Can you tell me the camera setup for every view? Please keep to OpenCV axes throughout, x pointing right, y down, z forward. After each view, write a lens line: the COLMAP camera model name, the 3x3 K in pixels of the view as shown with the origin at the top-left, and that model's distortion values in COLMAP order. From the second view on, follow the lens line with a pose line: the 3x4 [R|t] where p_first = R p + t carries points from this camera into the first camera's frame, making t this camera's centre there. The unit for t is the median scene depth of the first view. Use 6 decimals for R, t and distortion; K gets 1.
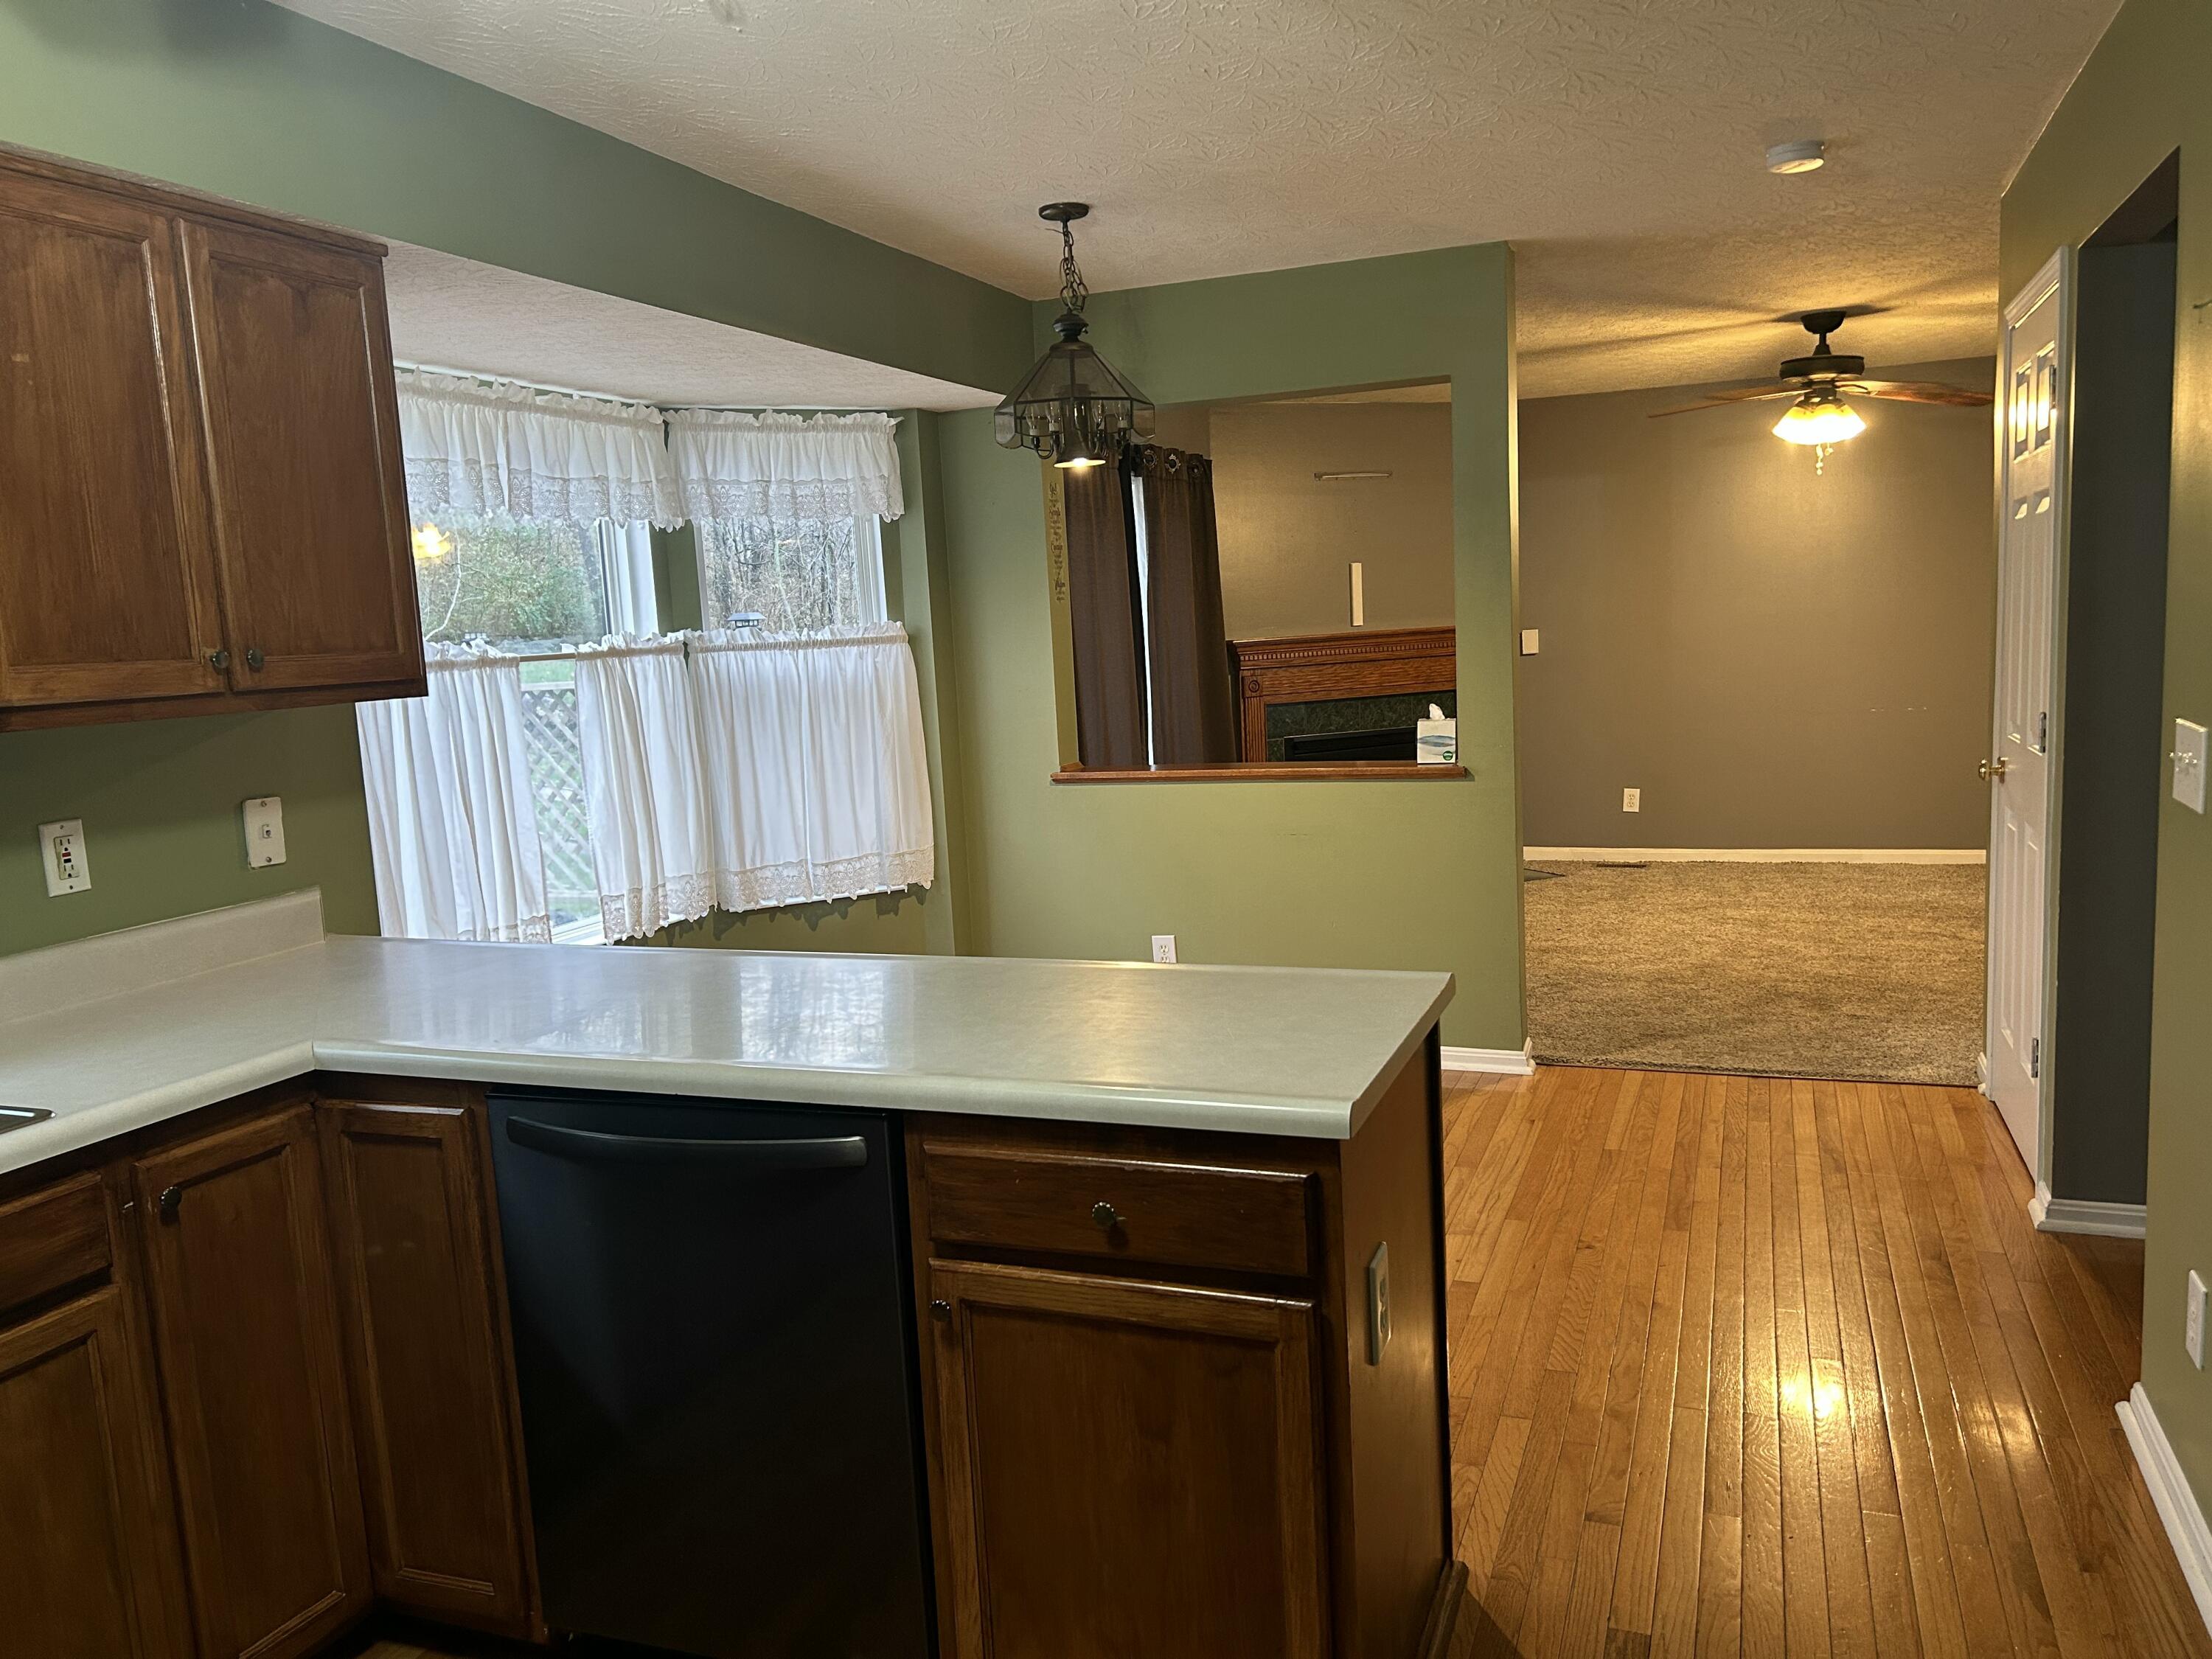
lens RADIAL K [[1655.6, 0, 1102.1], [0, 1655.6, 861.0], [0, 0, 1]] dist [0.099816, -0.207371]
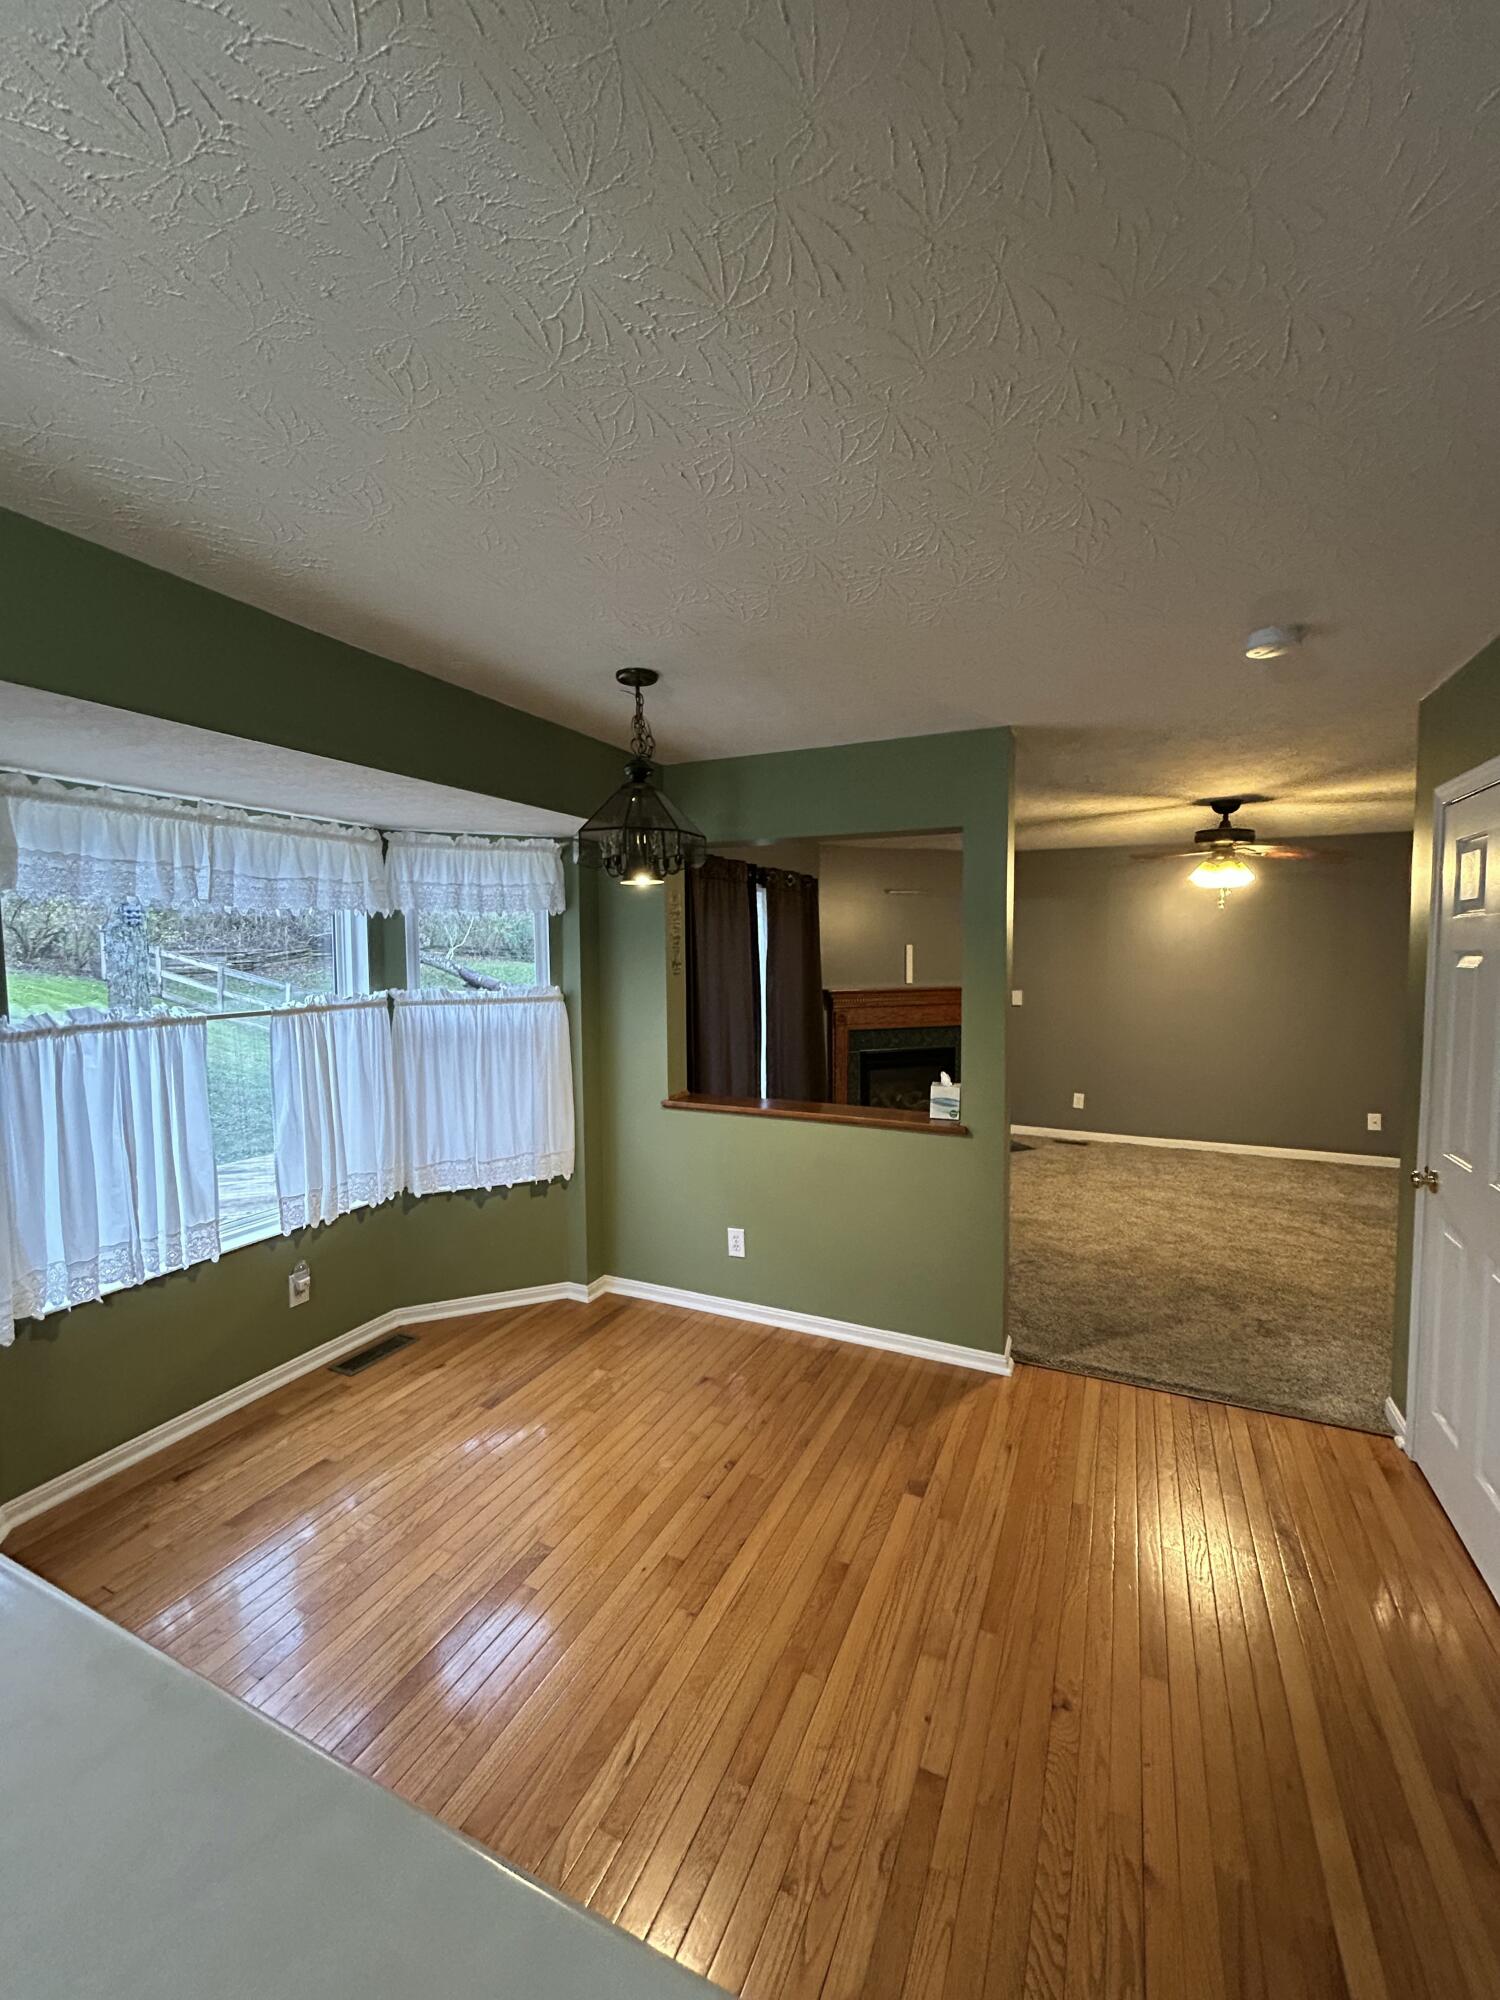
lens RADIAL K [[807.2, 0, 755.1], [0, 807.2, 1000.8], [0, 0, 1]] dist [-0.008907, 0.005909]
pose [[0.996963, 0.049948, -0.059741, 0.086014], [-0.054399, 0.995671, -0.075366, -0.093674], [0.055718, 0.078387, 0.995365, 0.353846]]
